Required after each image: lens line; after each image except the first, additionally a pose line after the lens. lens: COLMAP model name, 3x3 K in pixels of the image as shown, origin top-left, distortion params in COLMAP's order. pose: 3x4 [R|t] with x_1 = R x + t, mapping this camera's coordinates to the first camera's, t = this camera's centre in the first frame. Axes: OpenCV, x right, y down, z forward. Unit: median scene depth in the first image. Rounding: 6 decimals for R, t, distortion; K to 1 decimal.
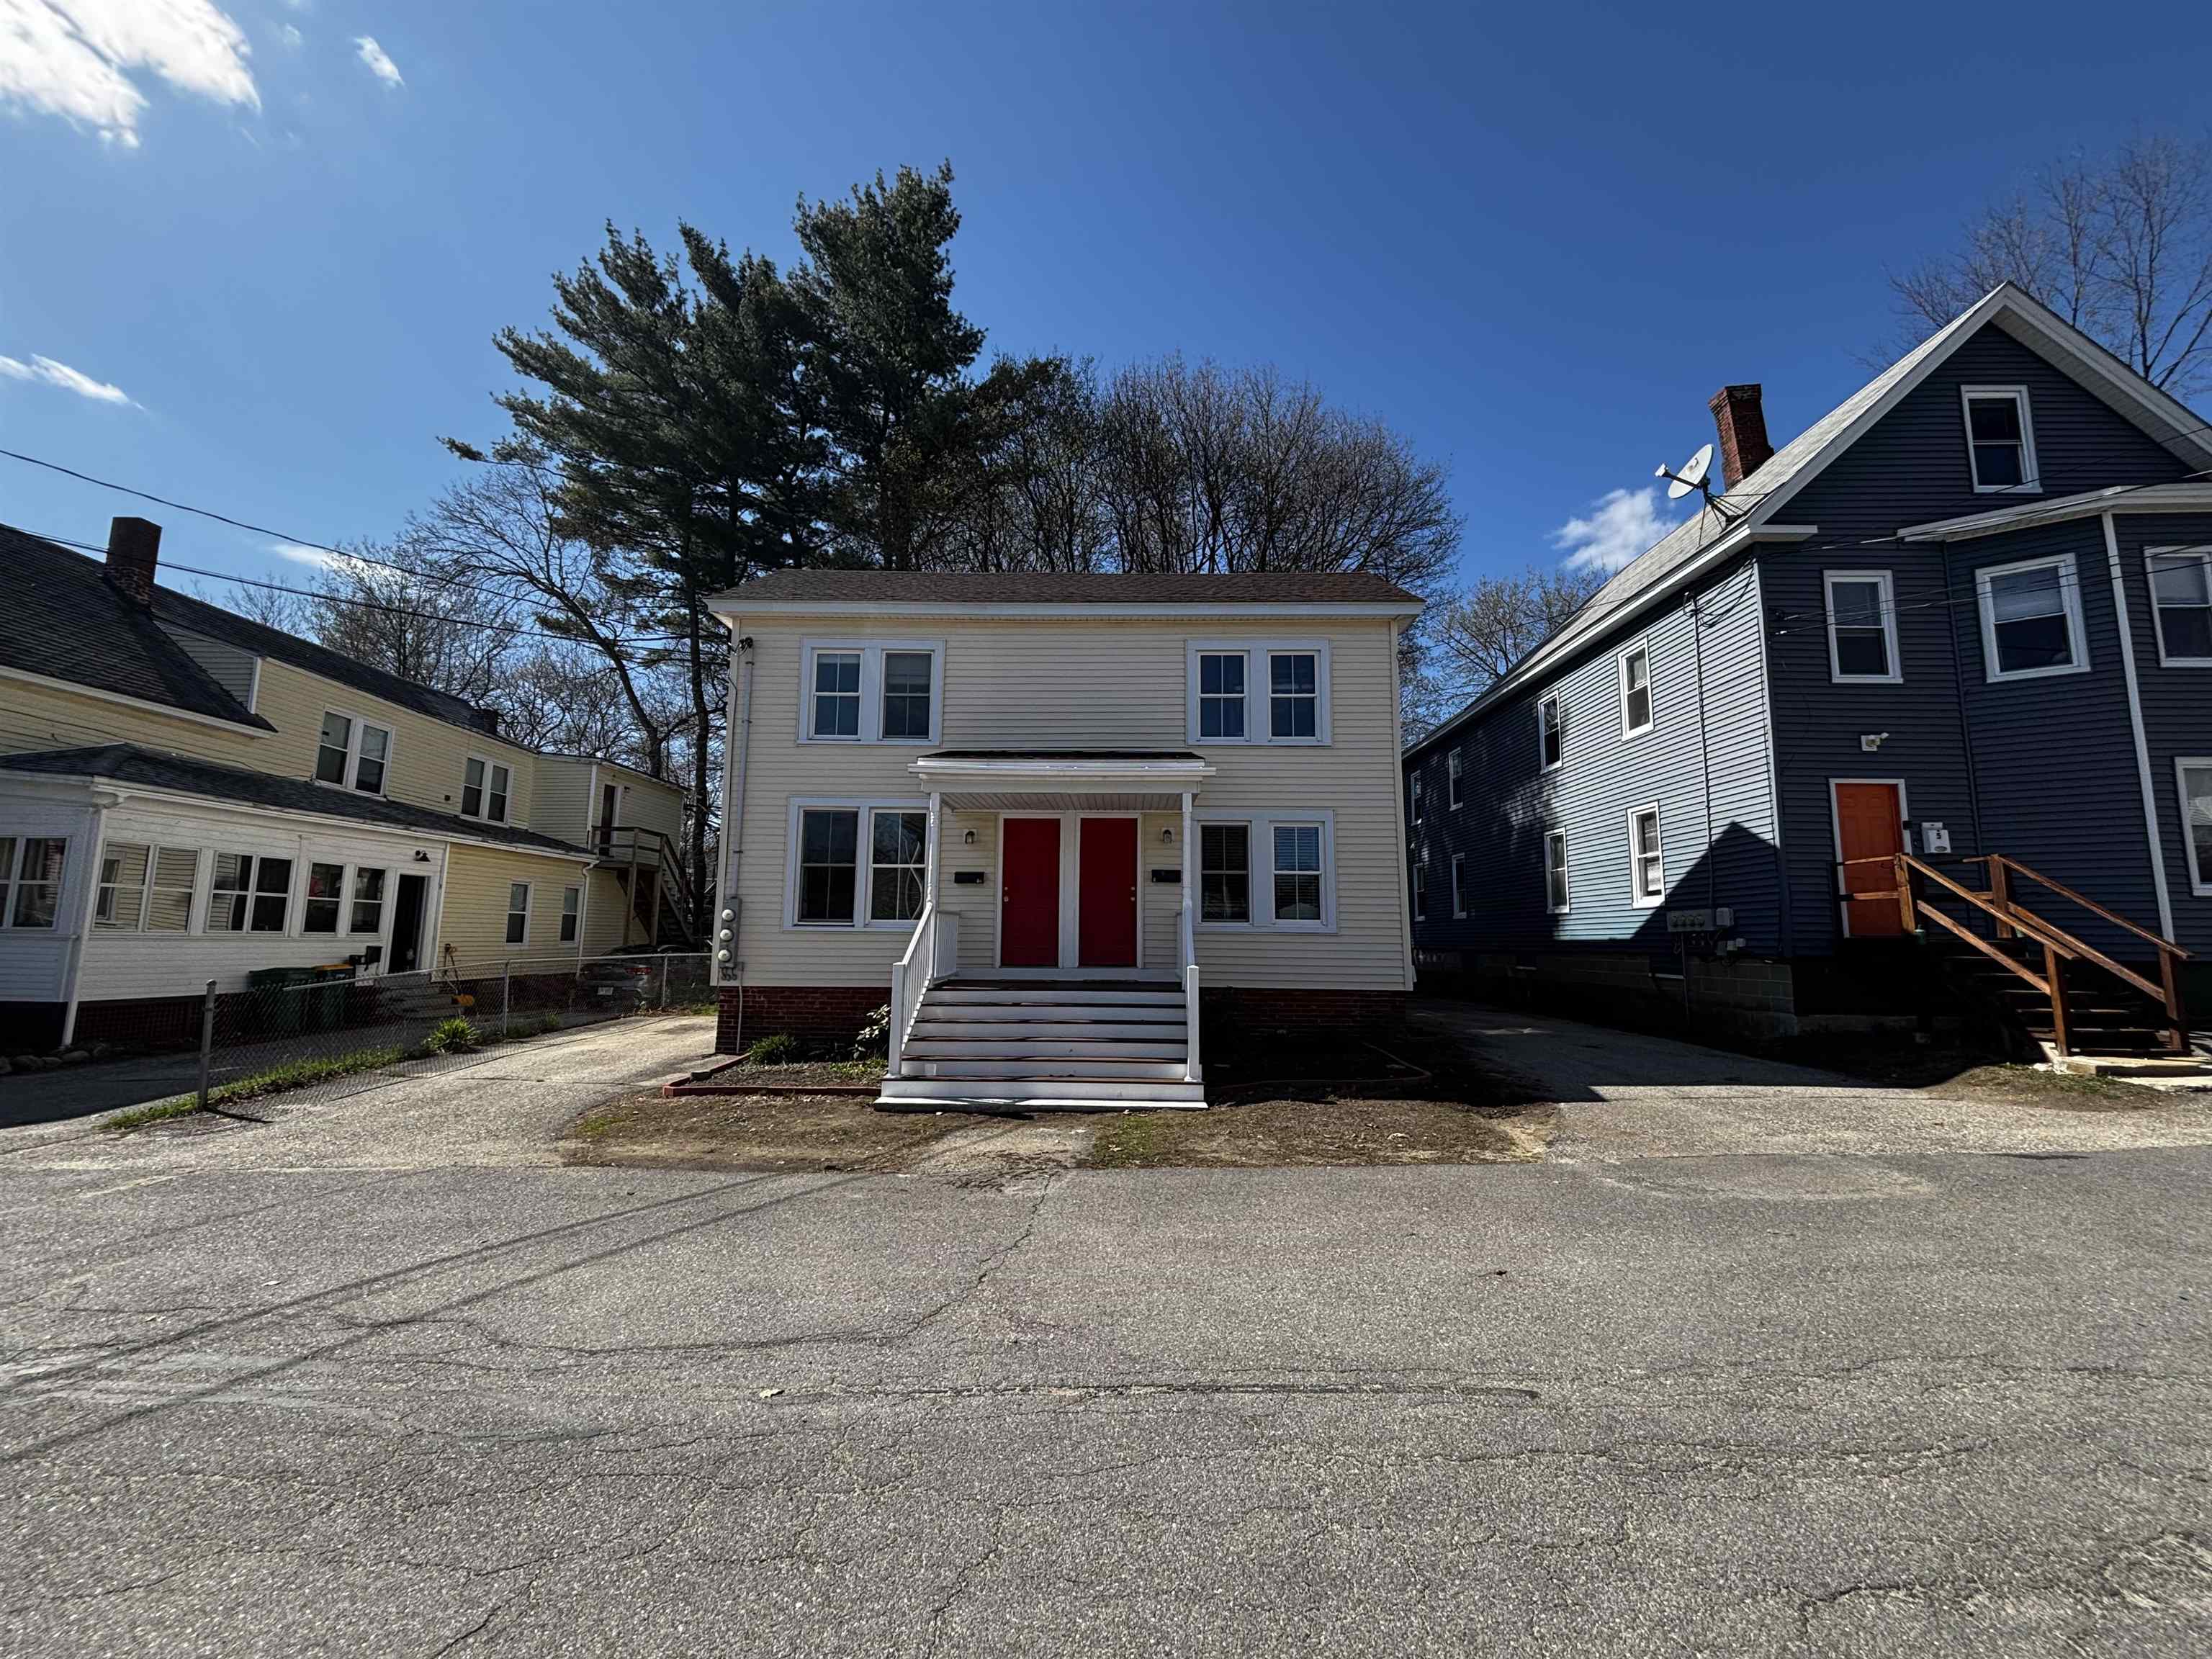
lens RADIAL K [[896.6, 0, 1106.3], [0, 896.6, 817.9], [0, 0, 1]] dist [0.000058, -0.000998]
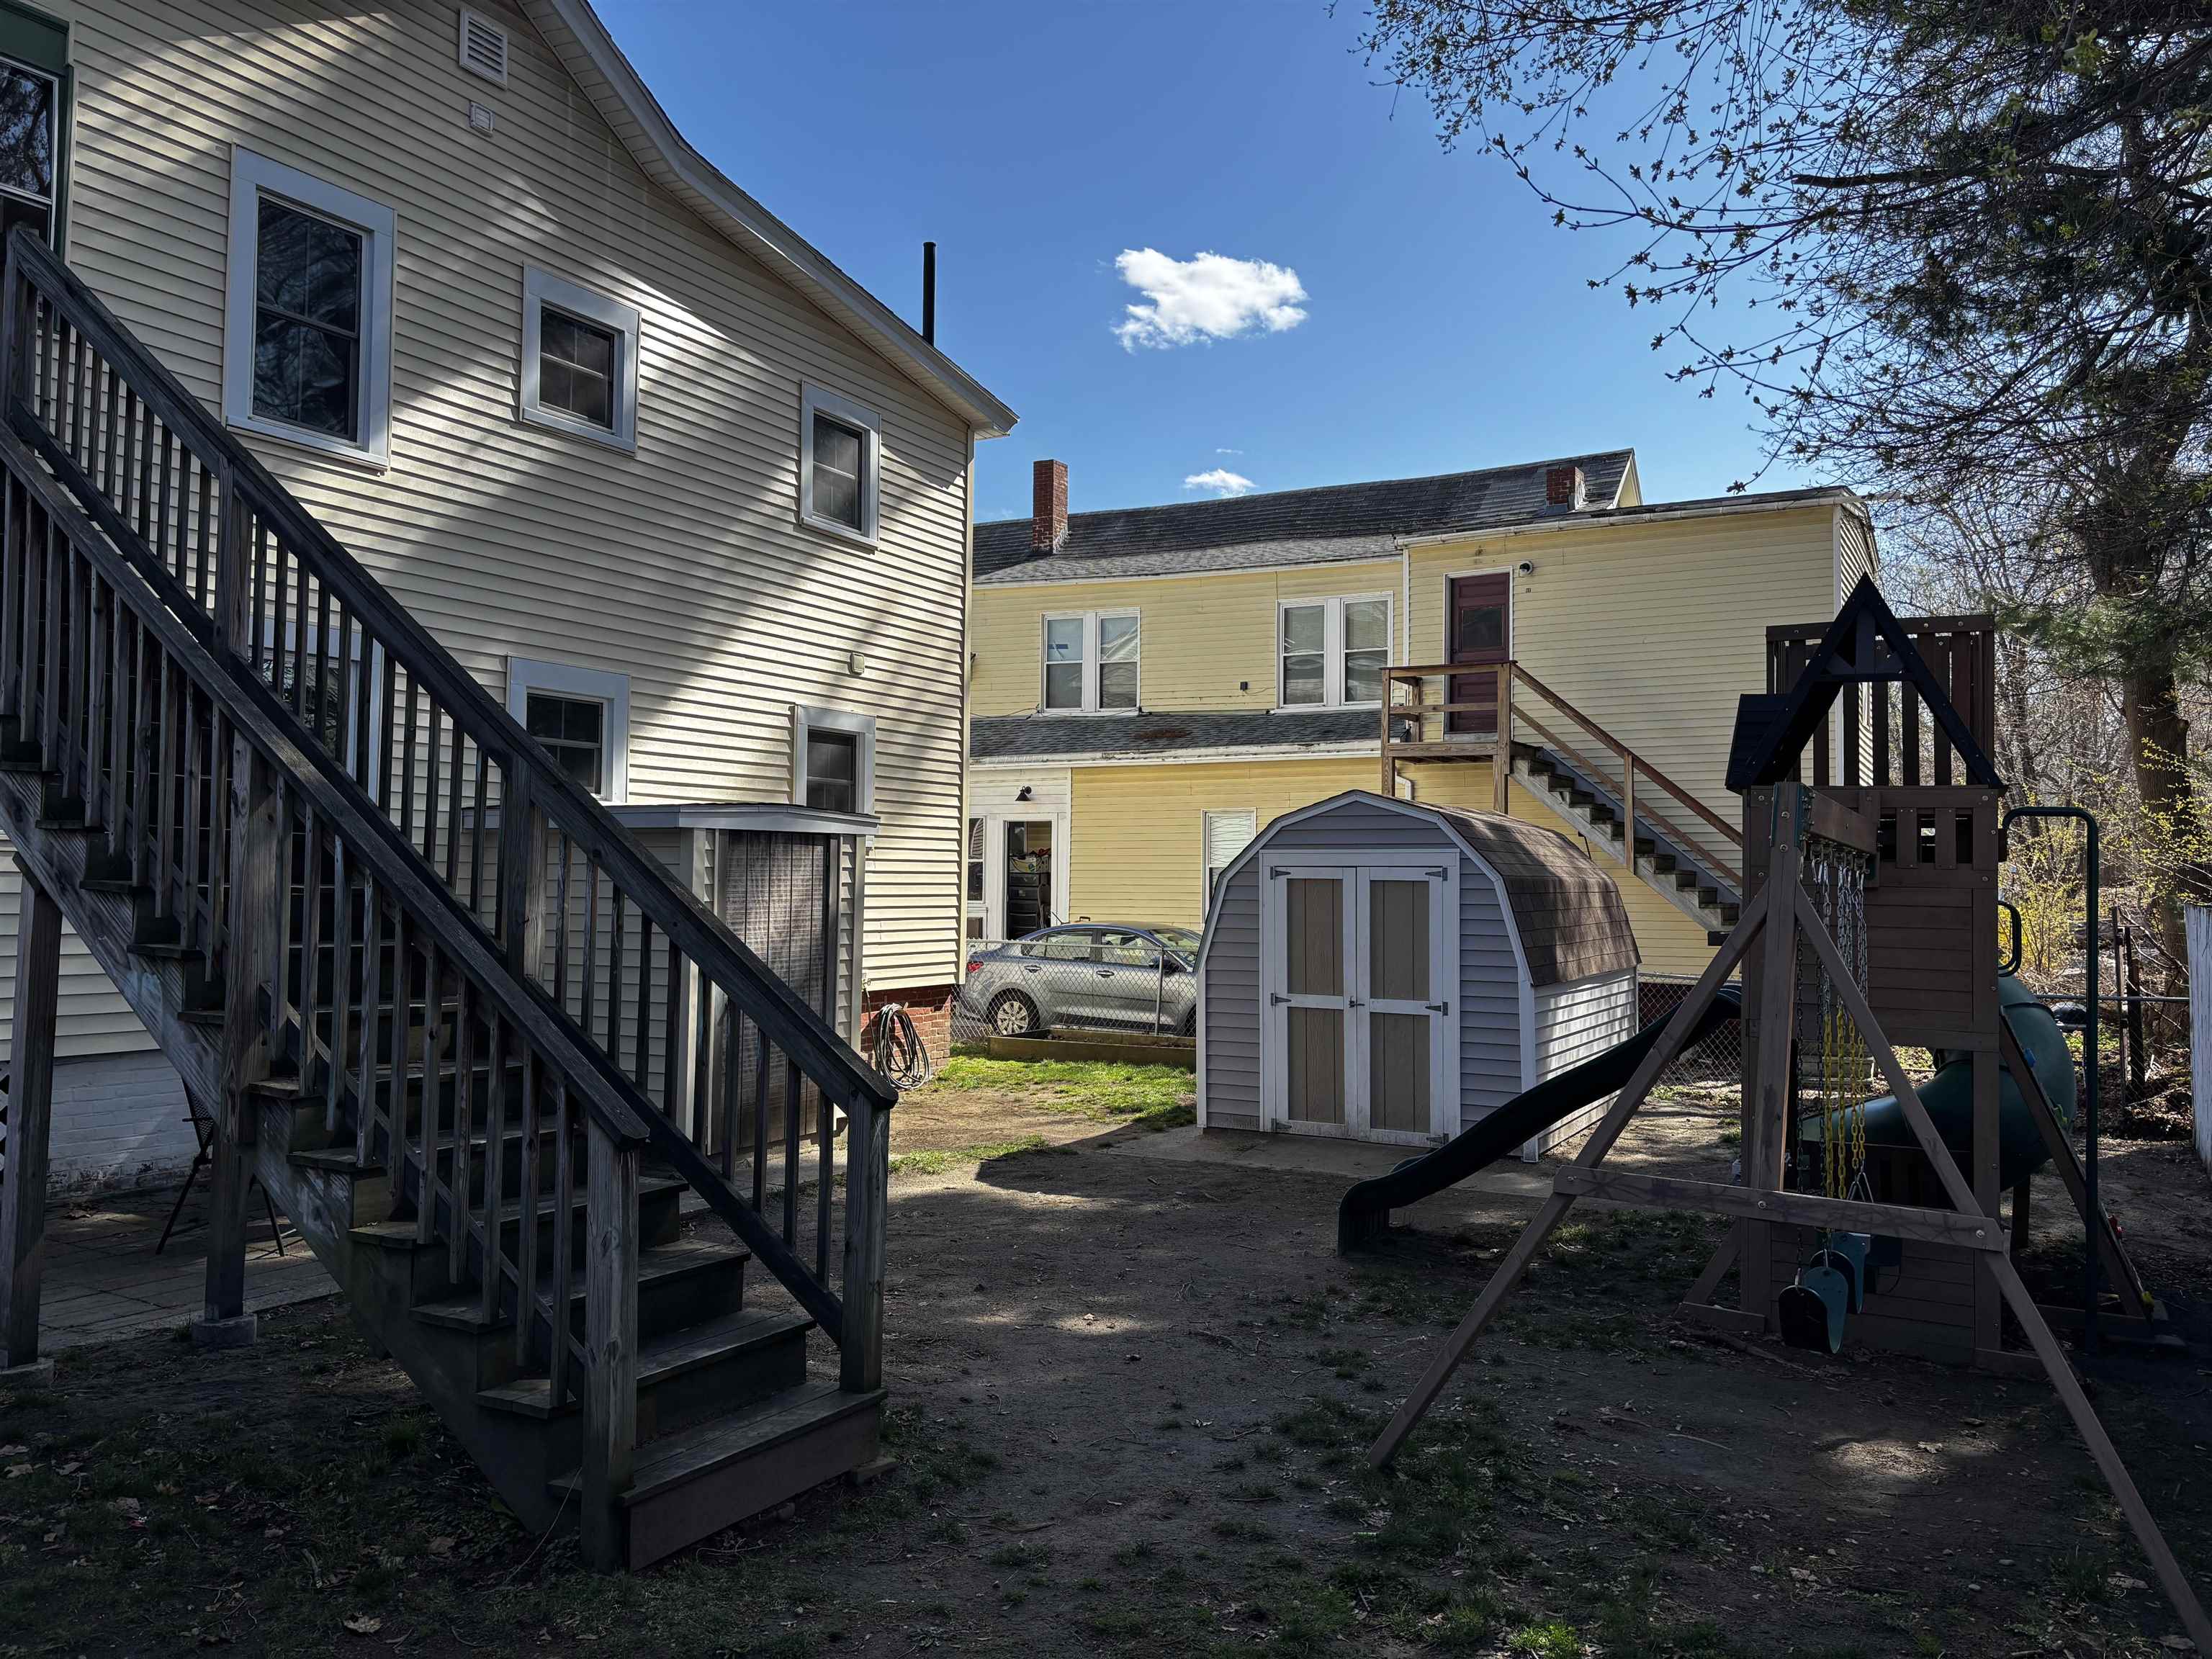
lens RADIAL K [[1668.3, 0, 1115.2], [0, 1668.3, 827.8], [0, 0, 1]] dist [0.040584, -0.044398]
pose [[-0.455961, -0.045258, -0.888848, 0.359674], [0.106000, 0.988836, -0.104725, 0.214459], [0.883665, -0.141968, -0.446073, 1.651905]]
